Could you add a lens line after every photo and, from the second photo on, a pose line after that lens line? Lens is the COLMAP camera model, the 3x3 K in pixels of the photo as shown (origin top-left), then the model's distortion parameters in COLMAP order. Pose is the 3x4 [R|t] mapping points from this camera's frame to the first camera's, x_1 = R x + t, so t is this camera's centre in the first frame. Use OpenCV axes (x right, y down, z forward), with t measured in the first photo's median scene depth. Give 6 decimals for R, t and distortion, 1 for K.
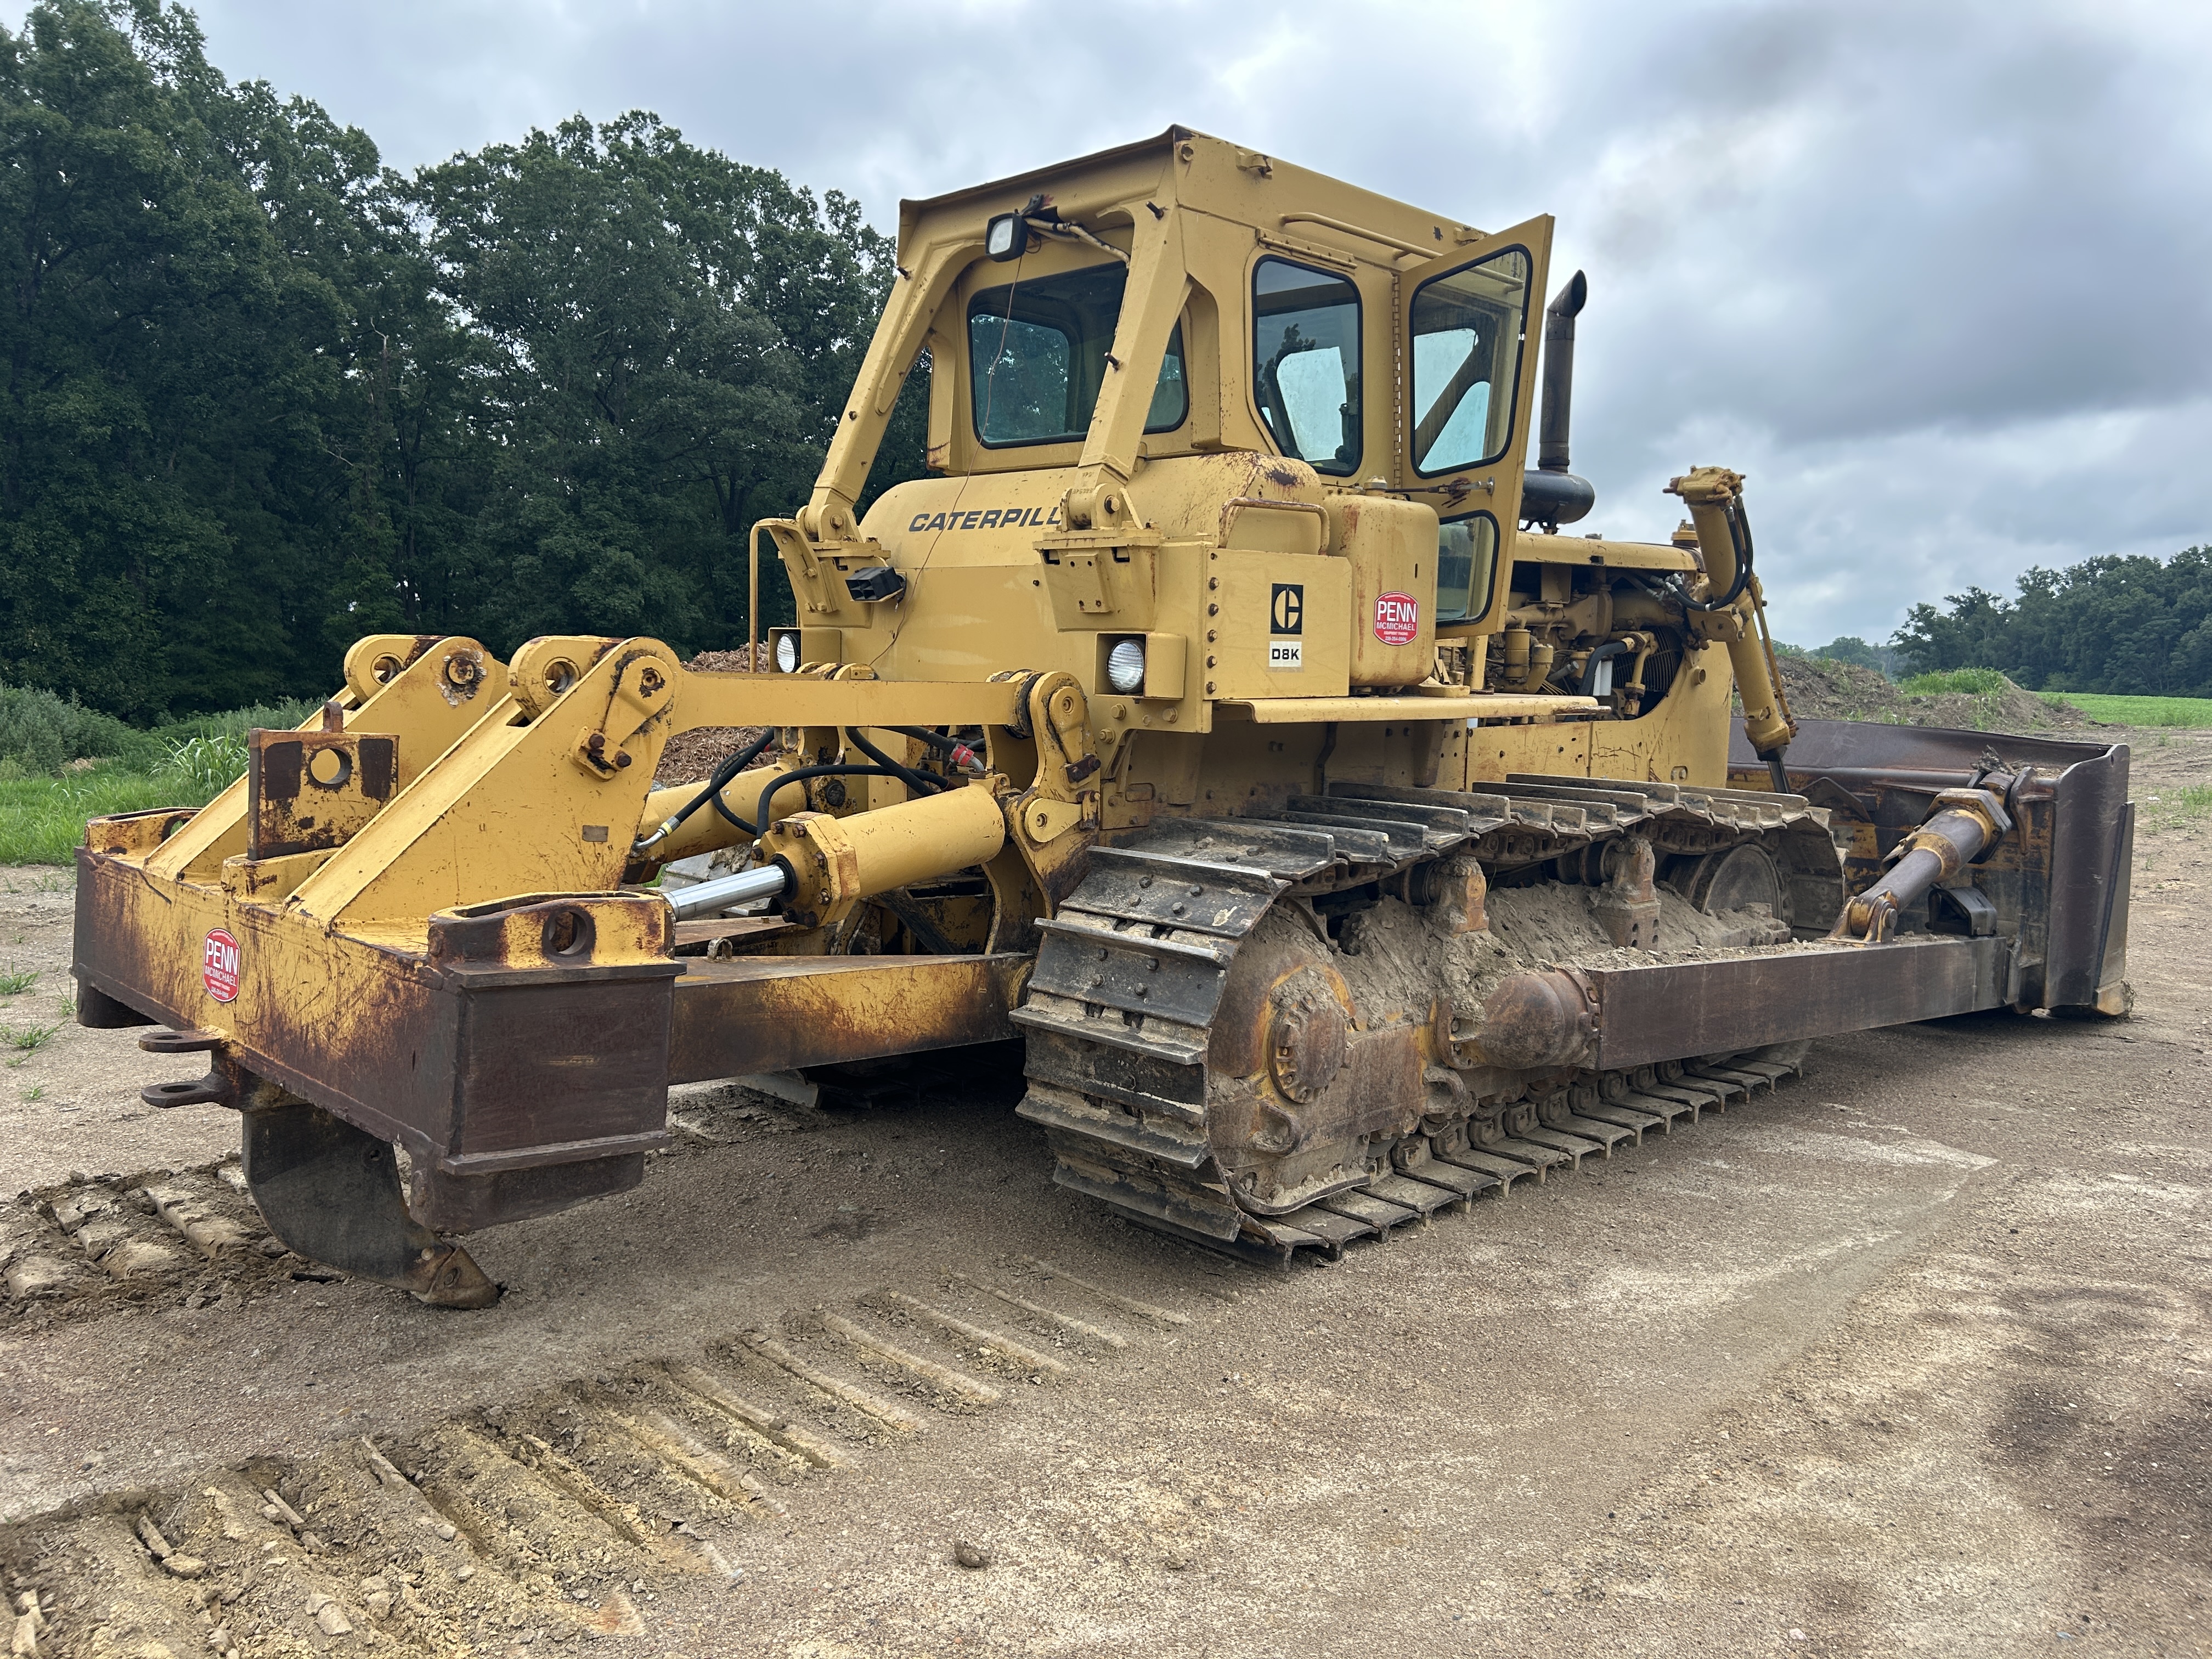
lens RADIAL K [[1673.6, 0, 1104.8], [0, 1673.6, 797.9], [0, 0, 1]] dist [0.044434, -0.049147]
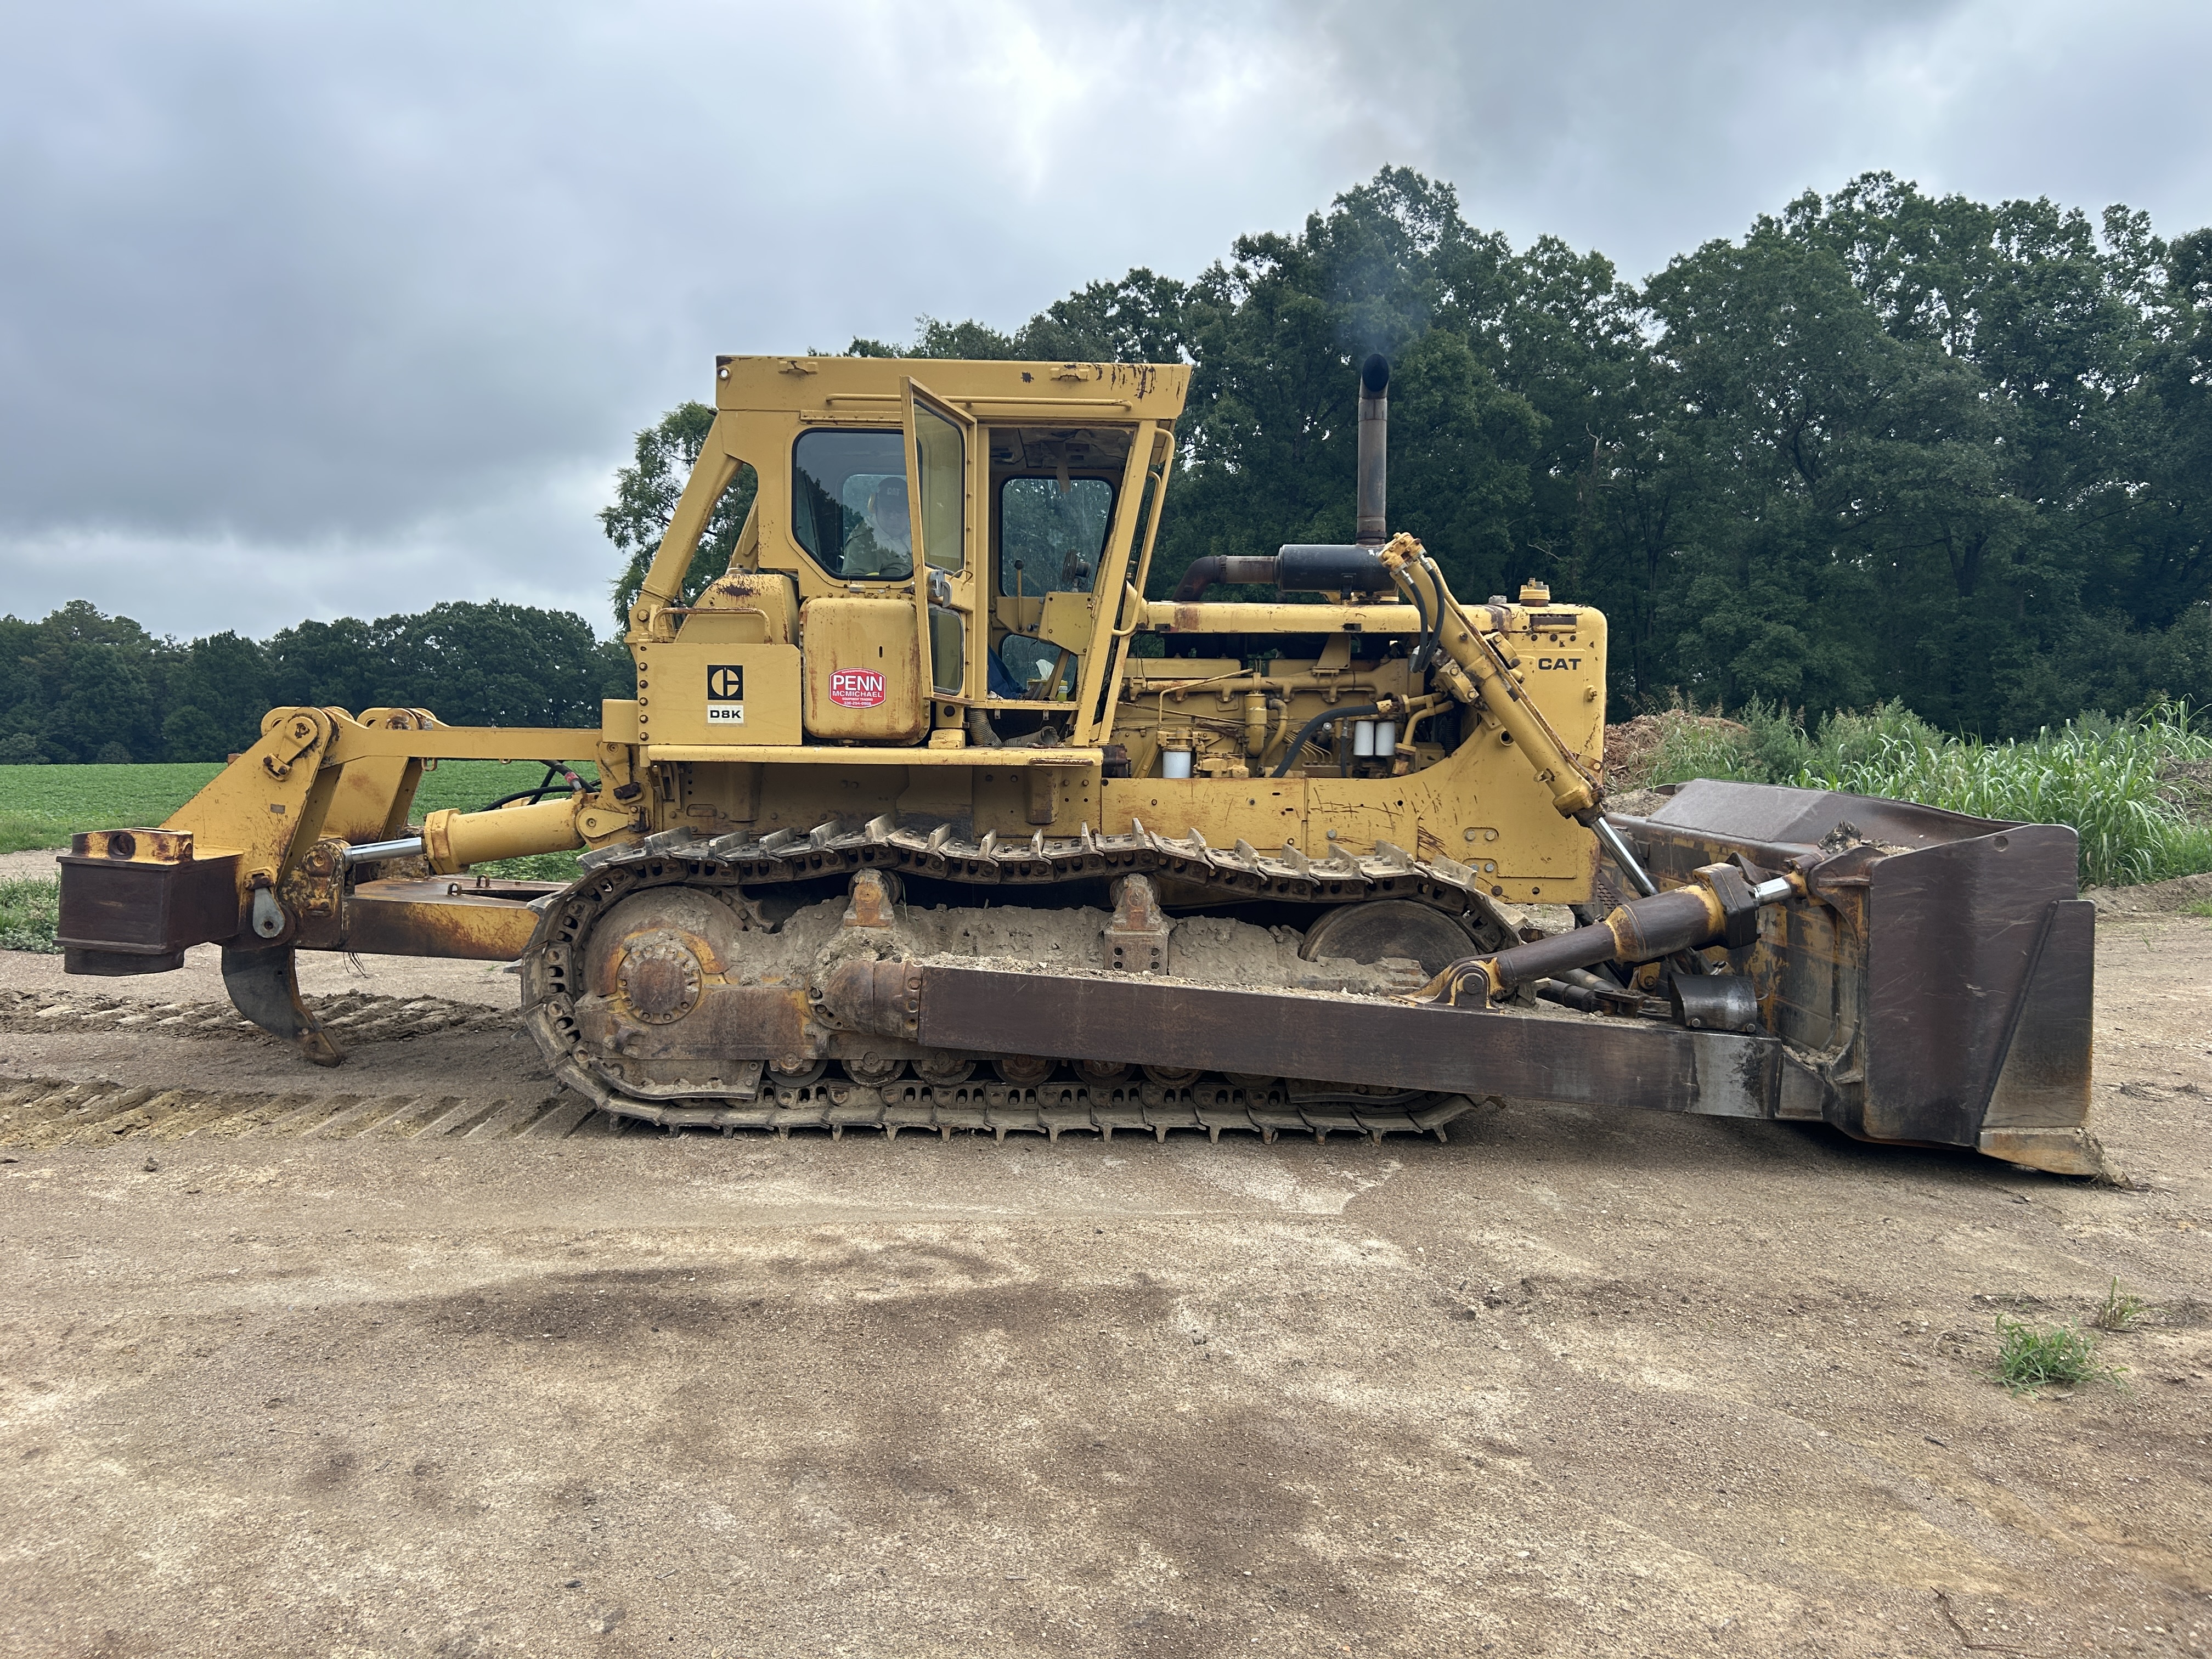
lens RADIAL K [[1673.6, 0, 1104.8], [0, 1673.6, 797.9], [0, 0, 1]] dist [0.044434, -0.049147]
pose [[0.717757, 0.025437, -0.695829, 0.133022], [-0.057415, 0.998091, -0.022739, -0.000121], [0.693923, 0.056272, 0.717847, 0.020707]]
